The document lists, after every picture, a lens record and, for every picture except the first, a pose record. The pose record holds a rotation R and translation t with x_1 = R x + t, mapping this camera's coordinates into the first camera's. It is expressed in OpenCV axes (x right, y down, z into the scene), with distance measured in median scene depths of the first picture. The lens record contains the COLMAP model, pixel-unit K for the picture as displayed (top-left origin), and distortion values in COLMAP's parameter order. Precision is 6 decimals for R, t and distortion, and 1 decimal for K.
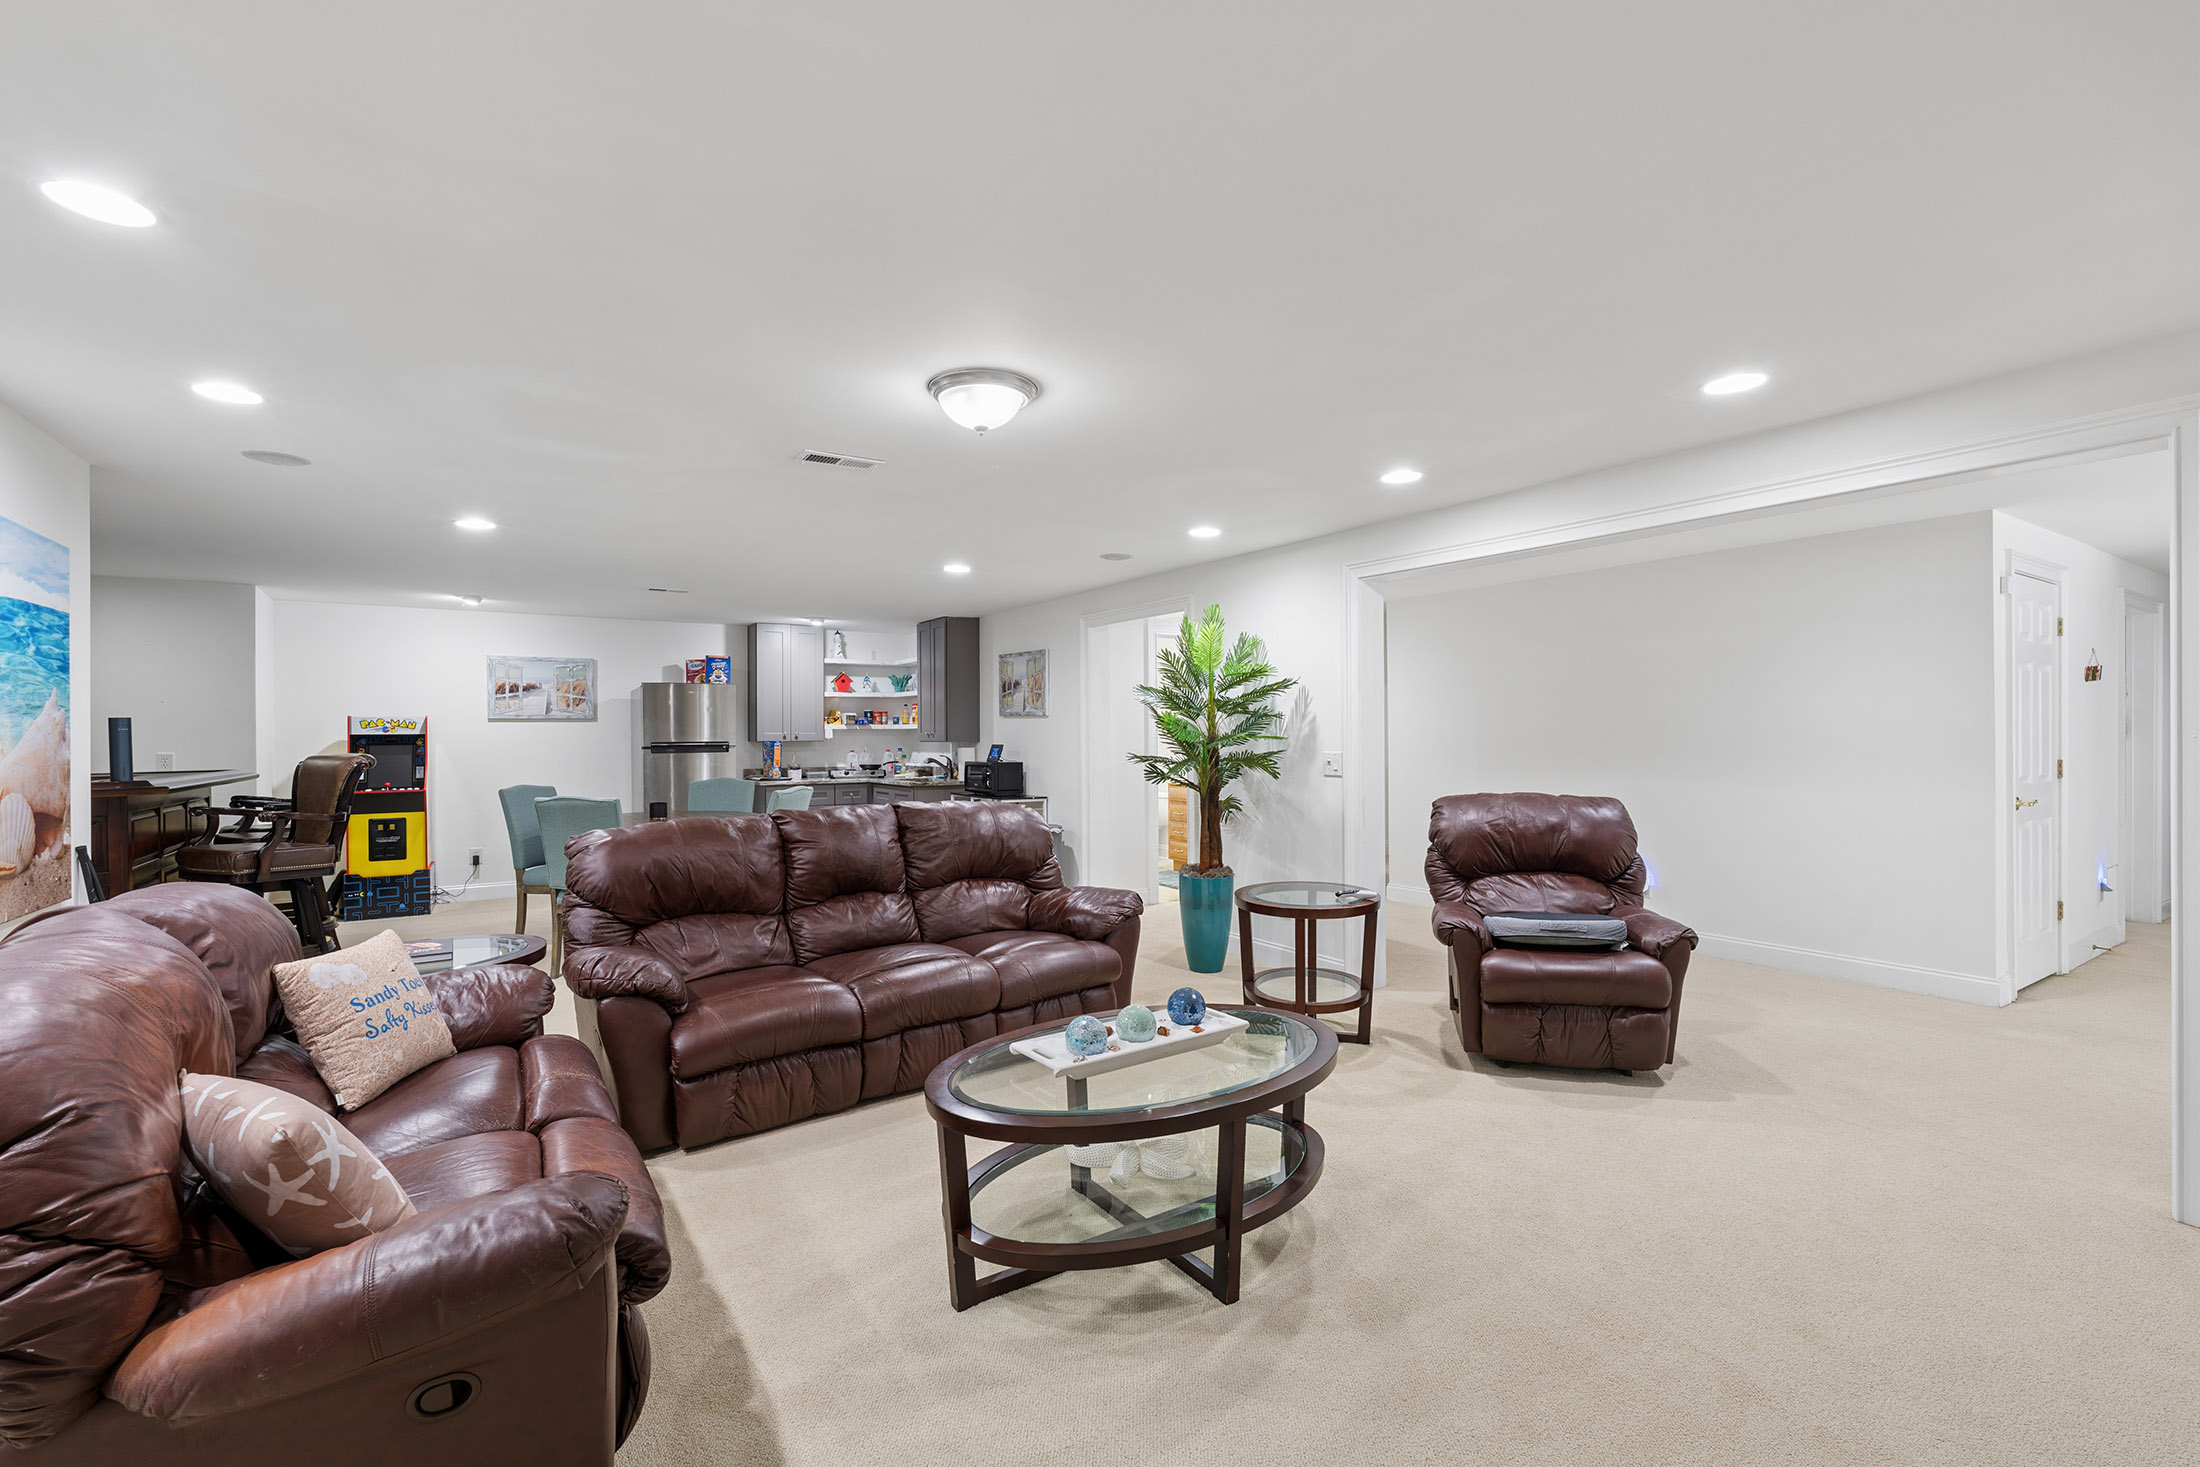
lens RADIAL K [[961.4, 0, 1099.7], [0, 961.4, 735.4], [0, 0, 1]] dist [-0.005967, 0.000423]
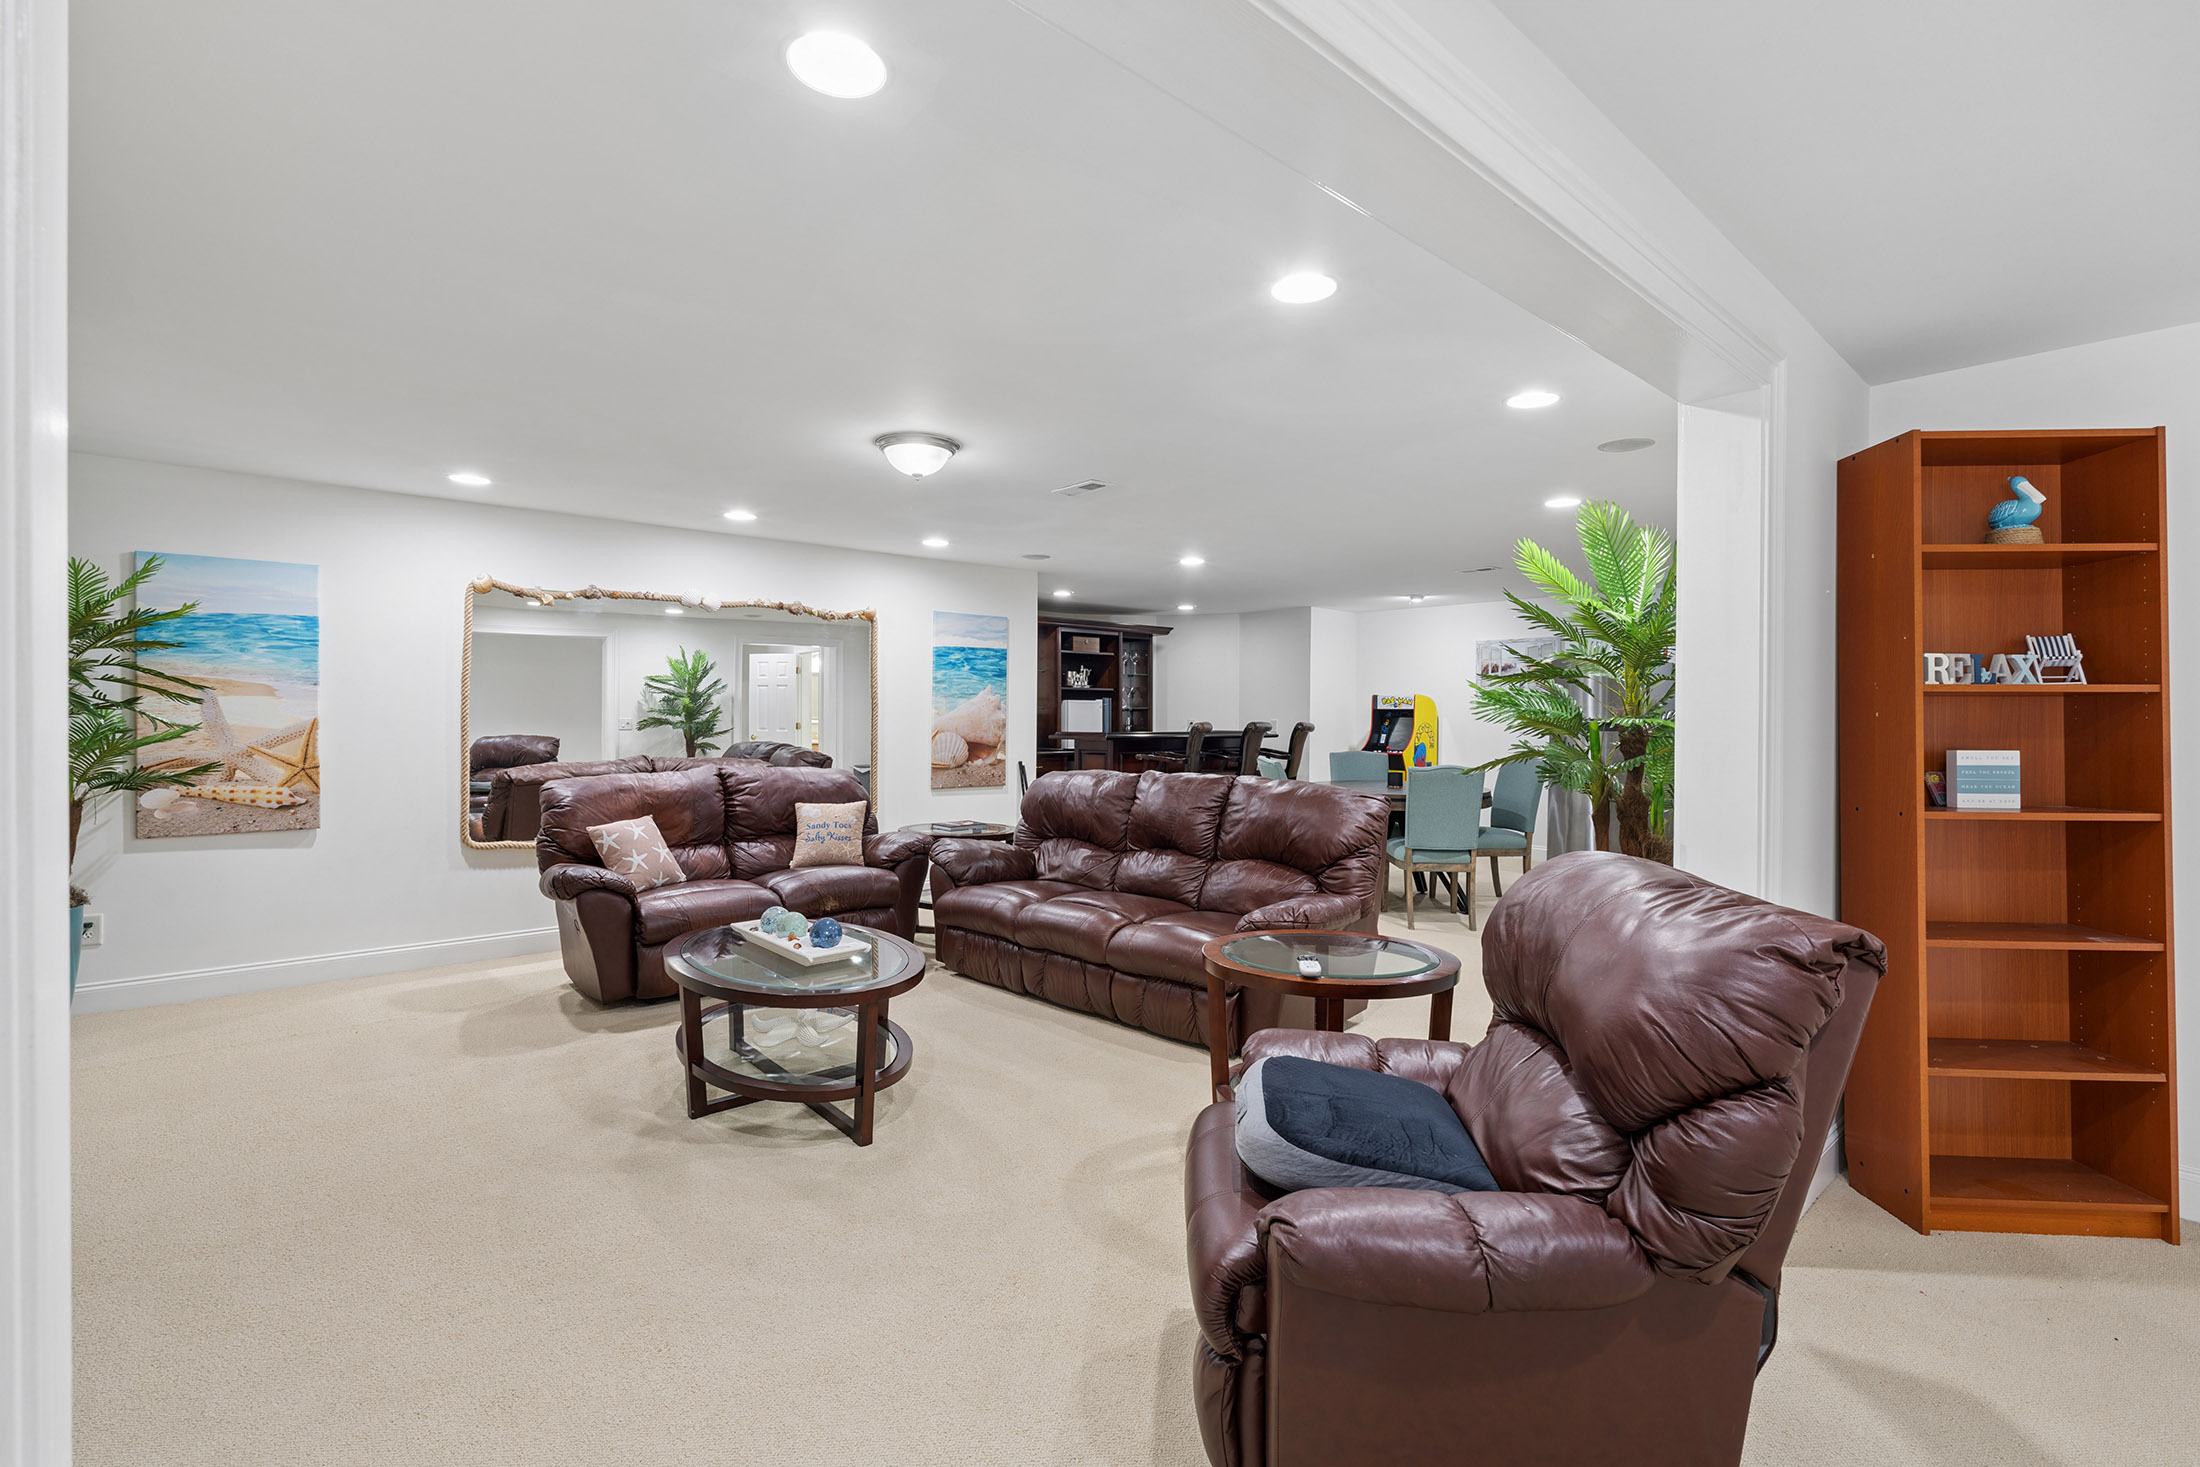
lens RADIAL K [[961.4, 0, 1097.1], [0, 961.4, 712.6], [0, 0, 1]] dist [-0.005967, 0.000423]
pose [[0.130173, 0.008459, -0.991455, 0.490912], [-0.008938, 0.999933, 0.007358, -0.002517], [0.991451, 0.007904, 0.130240, 0.435798]]
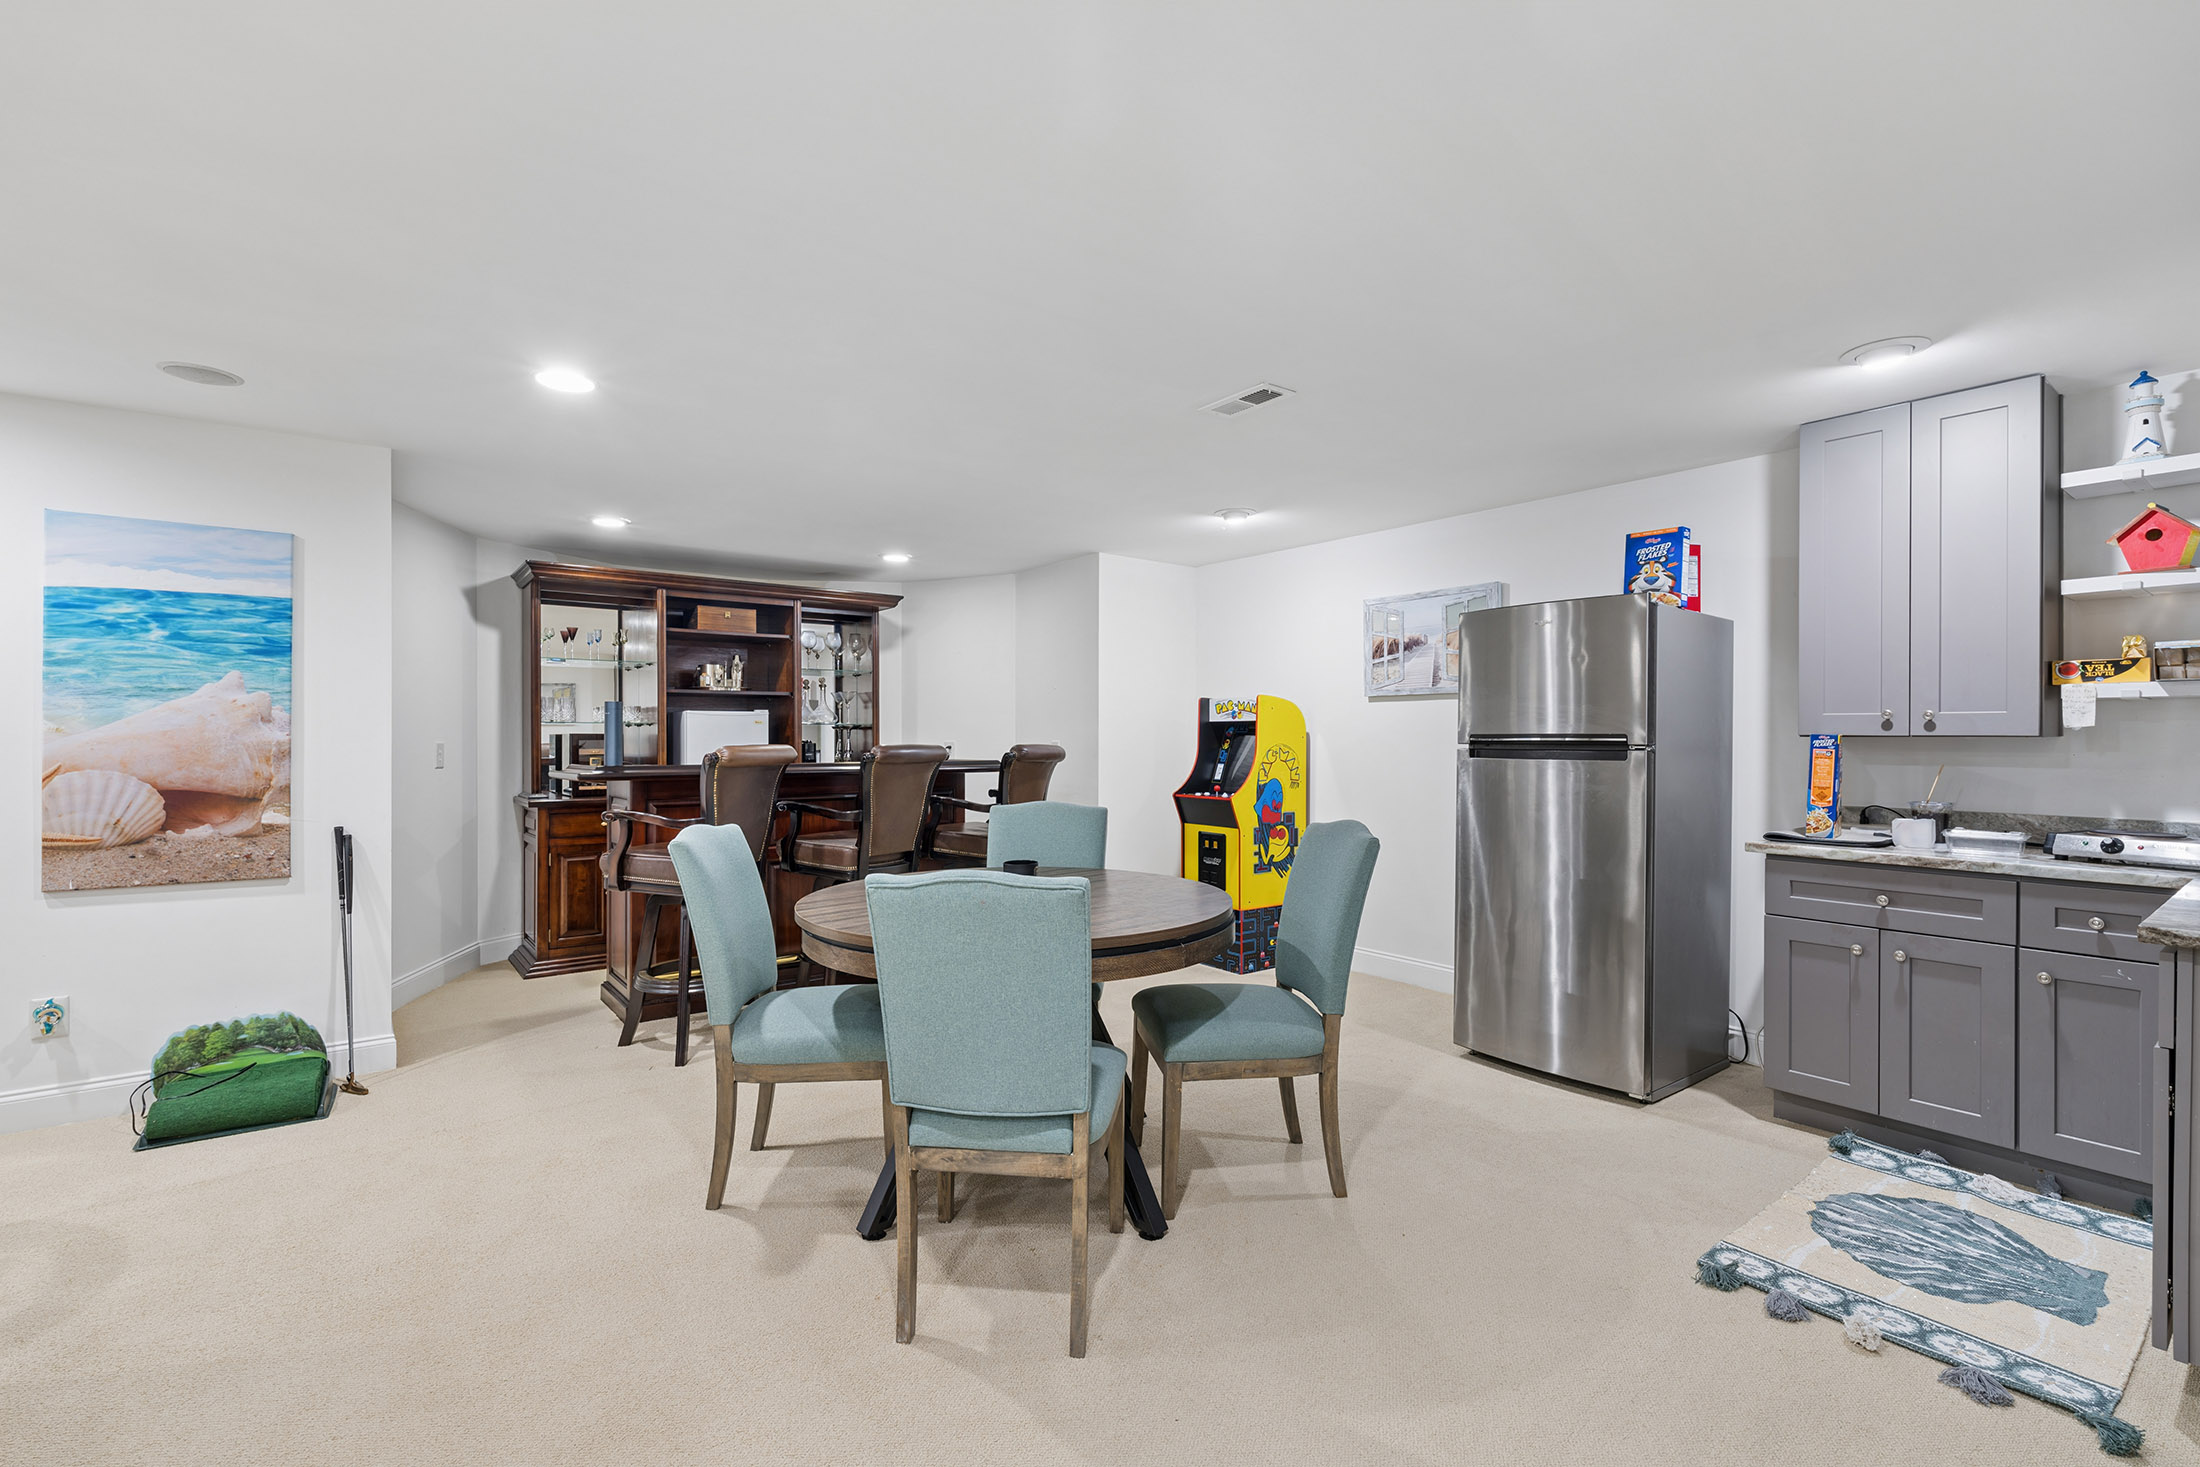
lens RADIAL K [[961.4, 0, 1097.9], [0, 961.4, 737.8], [0, 0, 1]] dist [-0.005967, 0.000423]
pose [[0.071952, 0.008853, -0.997369, 0.003438], [-0.001743, 0.999960, 0.008750, 0.005421], [0.997407, 0.001109, 0.071965, 0.844694]]
